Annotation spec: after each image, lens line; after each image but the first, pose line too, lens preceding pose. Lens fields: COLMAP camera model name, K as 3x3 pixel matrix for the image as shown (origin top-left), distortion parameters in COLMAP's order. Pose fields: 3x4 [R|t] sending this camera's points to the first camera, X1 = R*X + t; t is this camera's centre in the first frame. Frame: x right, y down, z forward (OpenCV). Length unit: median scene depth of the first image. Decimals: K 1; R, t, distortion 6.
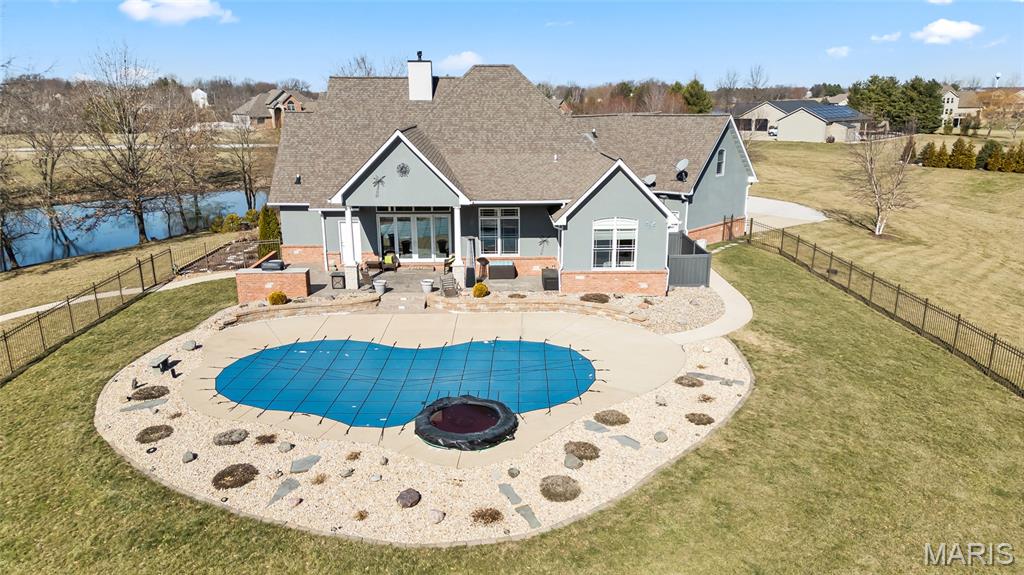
lens RADIAL K [[719.5, 0, 512.0], [0, 719.5, 287.5], [0, 0, 1]] dist [0.077269, -0.083212]
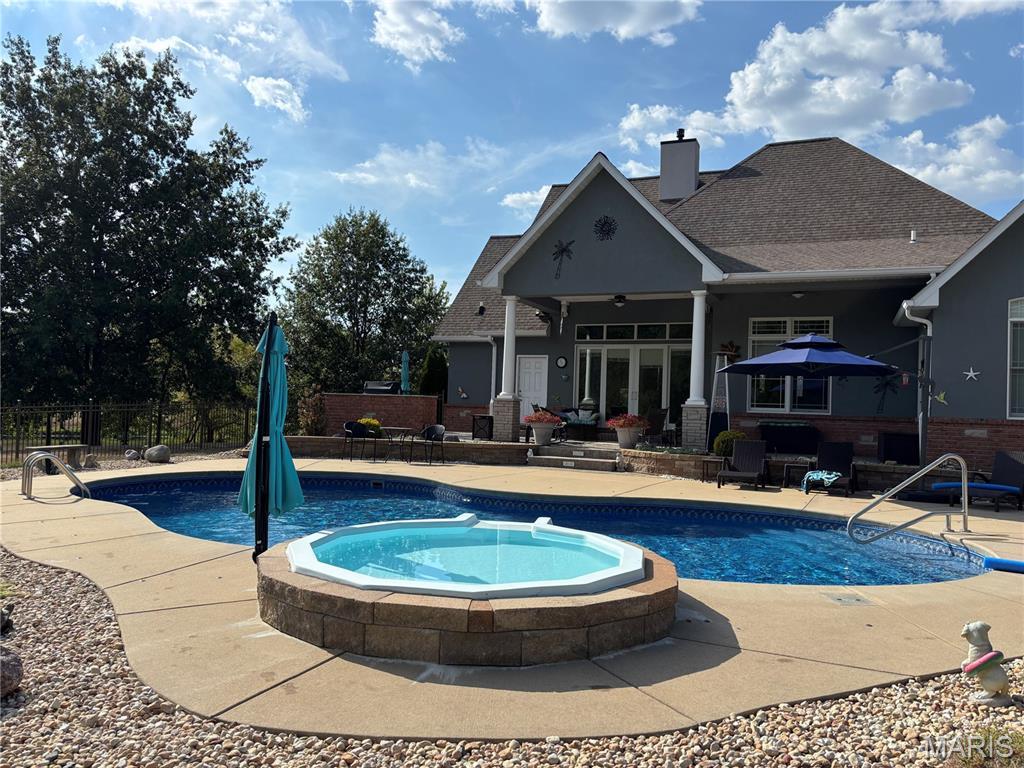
lens RADIAL K [[744.3, 0, 512.0], [0, 744.3, 384.0], [0, 0, 1]] dist [0.069197, -0.098486]
pose [[0.910771, 0.019223, -0.412464, 0.024517], [-0.135913, 0.957207, -0.255503, 0.111556], [0.389902, 0.288764, 0.874409, 0.498363]]
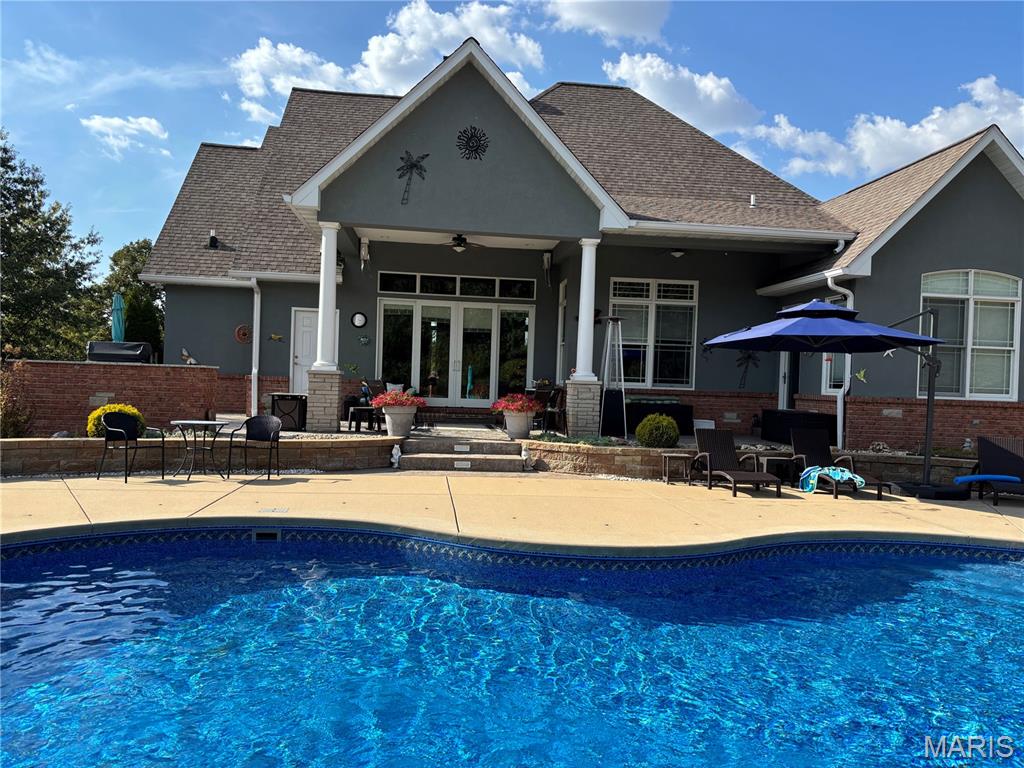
lens RADIAL K [[744.3, 0, 512.0], [0, 744.3, 384.0], [0, 0, 1]] dist [0.069197, -0.098486]
pose [[0.996198, 0.036711, 0.079005, -0.156586], [-0.016498, 0.969963, -0.242691, 0.078140], [-0.085541, 0.240465, 0.966881, 0.610468]]
